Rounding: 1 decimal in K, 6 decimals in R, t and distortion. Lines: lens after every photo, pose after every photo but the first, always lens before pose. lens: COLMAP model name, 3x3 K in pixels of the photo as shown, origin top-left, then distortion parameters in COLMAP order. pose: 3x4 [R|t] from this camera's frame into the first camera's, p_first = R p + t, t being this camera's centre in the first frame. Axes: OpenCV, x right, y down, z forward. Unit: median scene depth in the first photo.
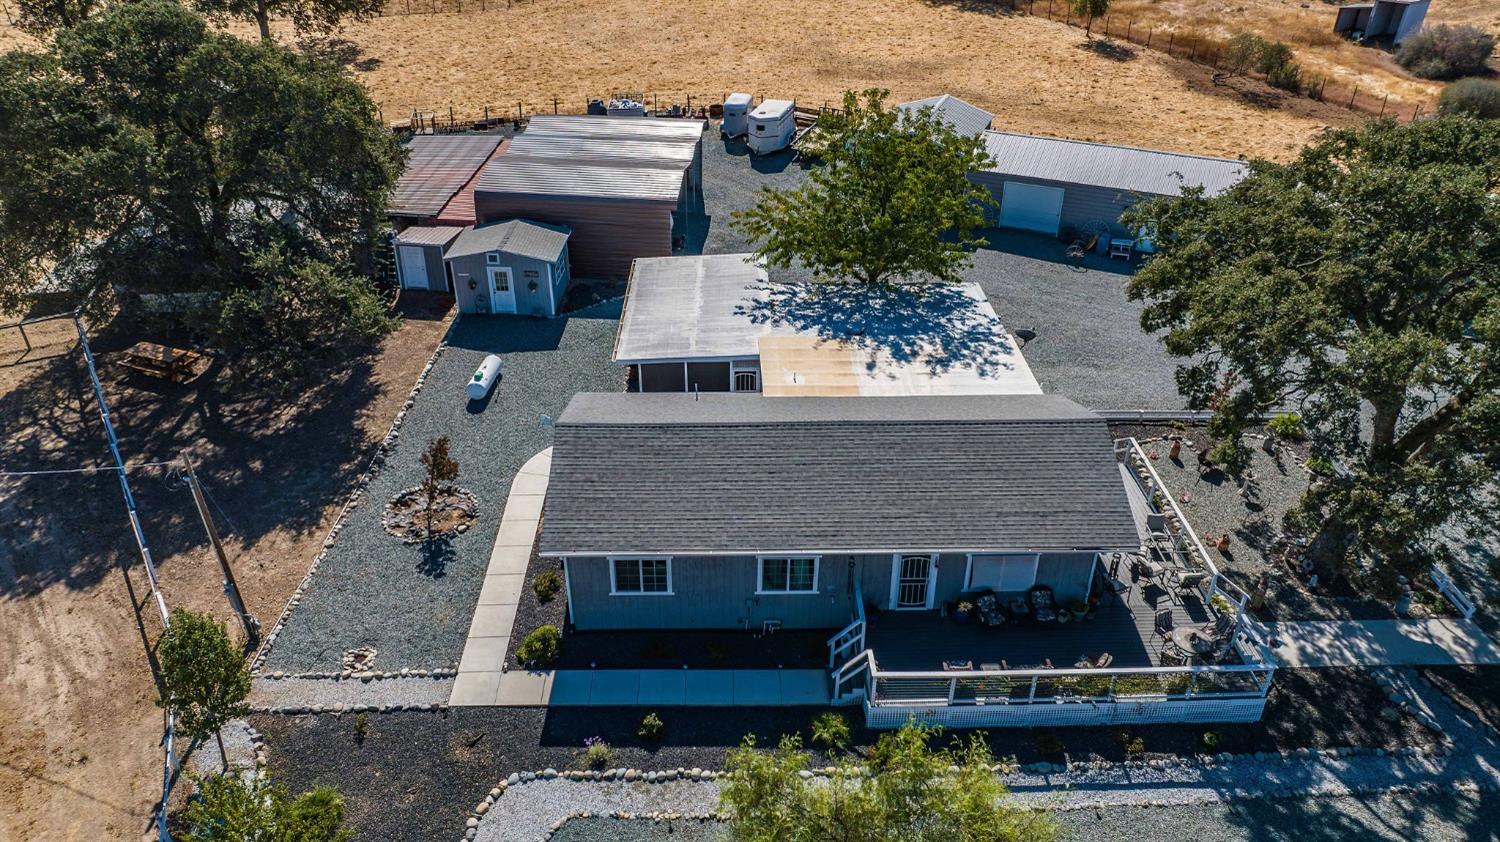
lens RADIAL K [[1054.2, 0, 750.2], [0, 1054.2, 420.4], [0, 0, 1]] dist [-0.047513, 0.049387]
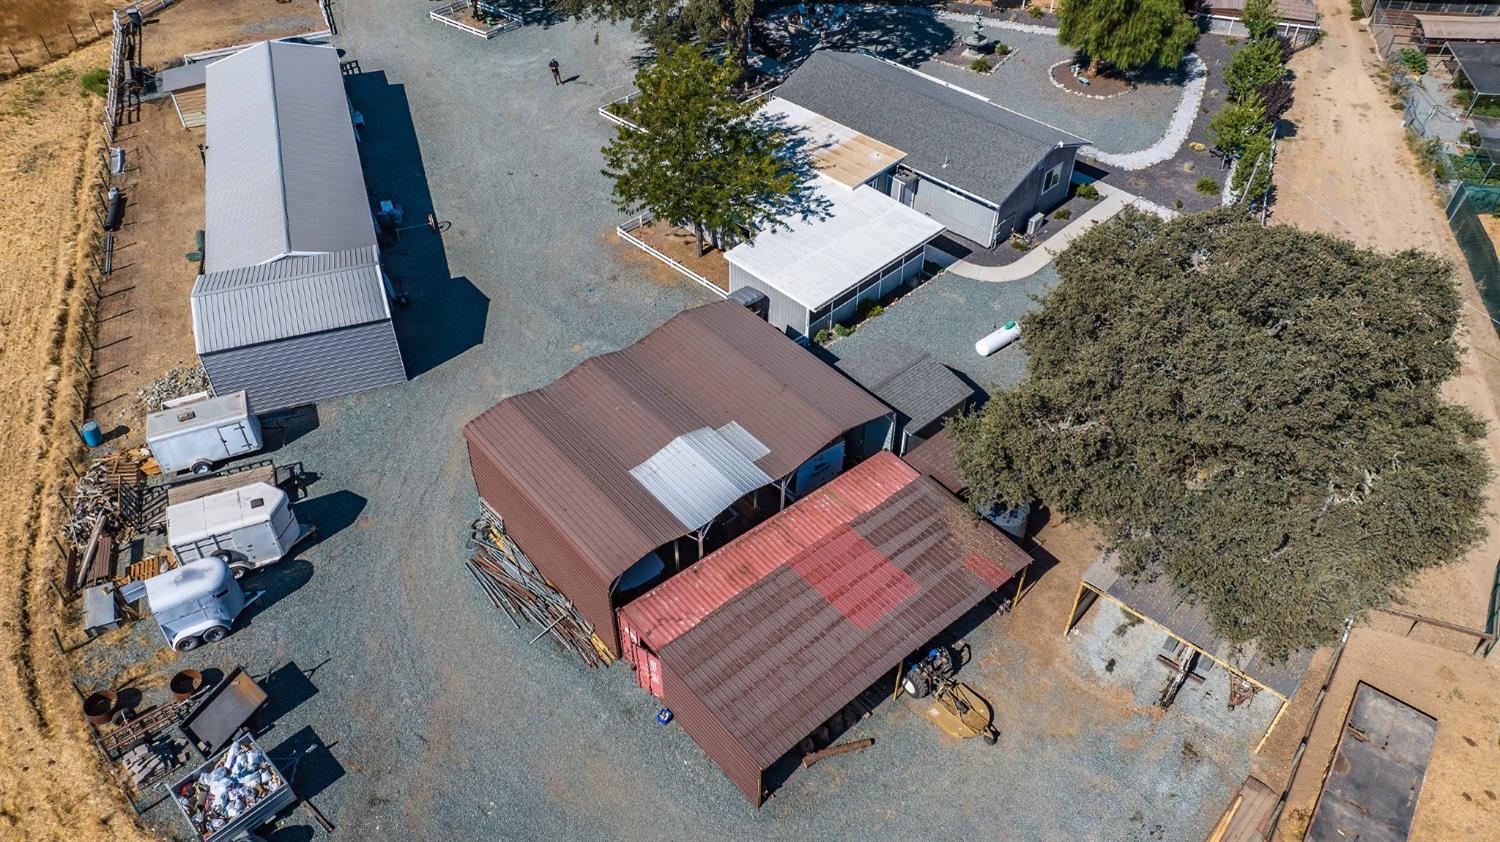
lens RADIAL K [[1054.2, 0, 753.9], [0, 1054.2, 419.7], [0, 0, 1]] dist [-0.047513, 0.049387]
pose [[-0.694616, -0.495609, 0.521422, -0.705415], [0.371245, 0.373886, 0.849933, -1.084601], [-0.616187, 0.783952, -0.075714, 1.309216]]
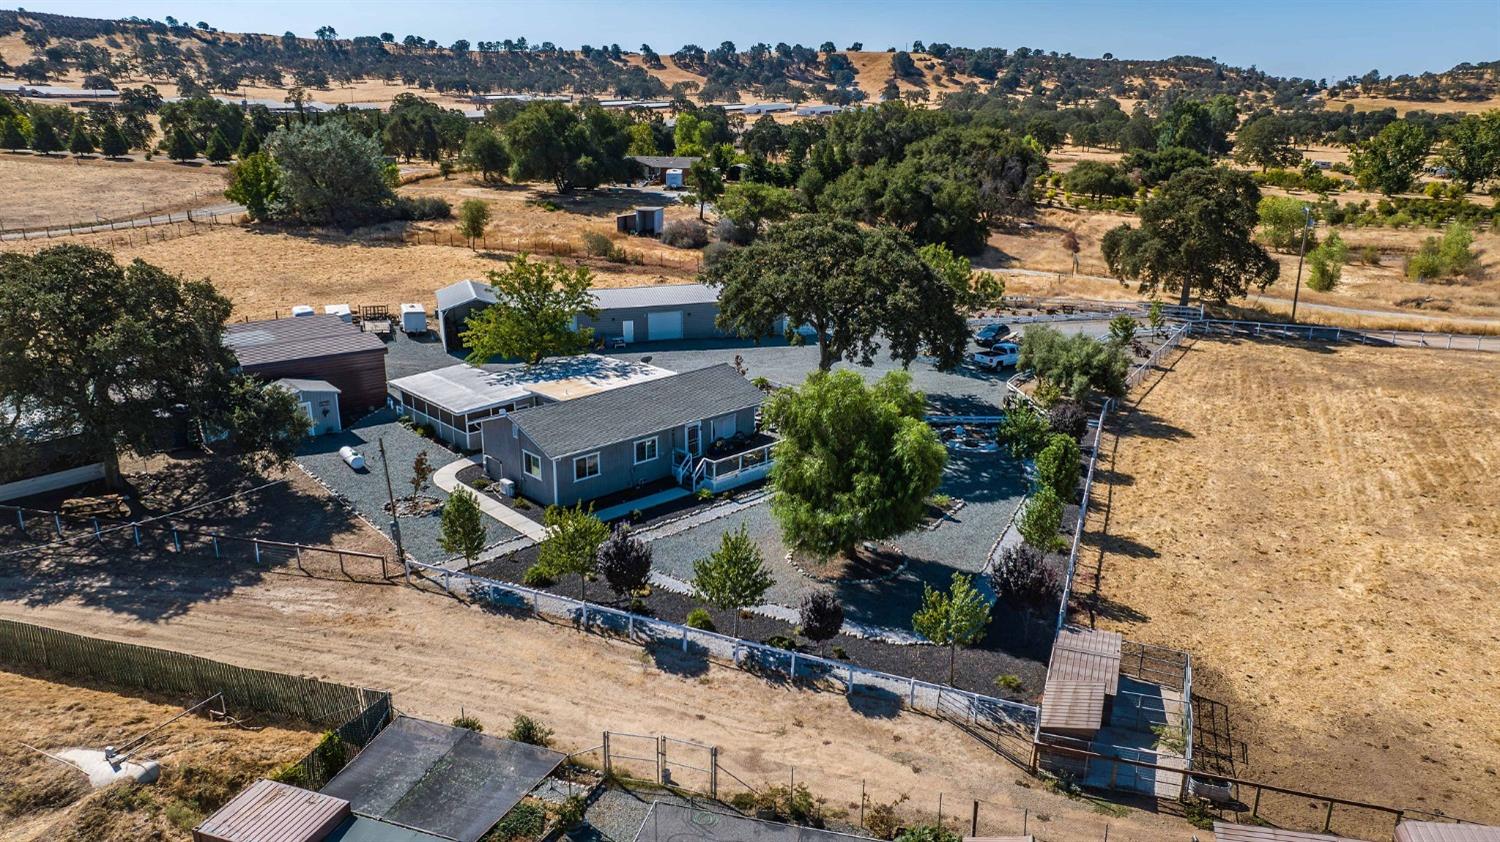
lens RADIAL K [[1054.2, 0, 763.8], [0, 1054.2, 425.2], [0, 0, 1]] dist [-0.047513, 0.049387]
pose [[0.732346, -0.209522, 0.647896, -0.780590], [0.350876, 0.931554, -0.095358, 0.263958], [-0.583571, 0.297167, 0.755736, -0.489258]]
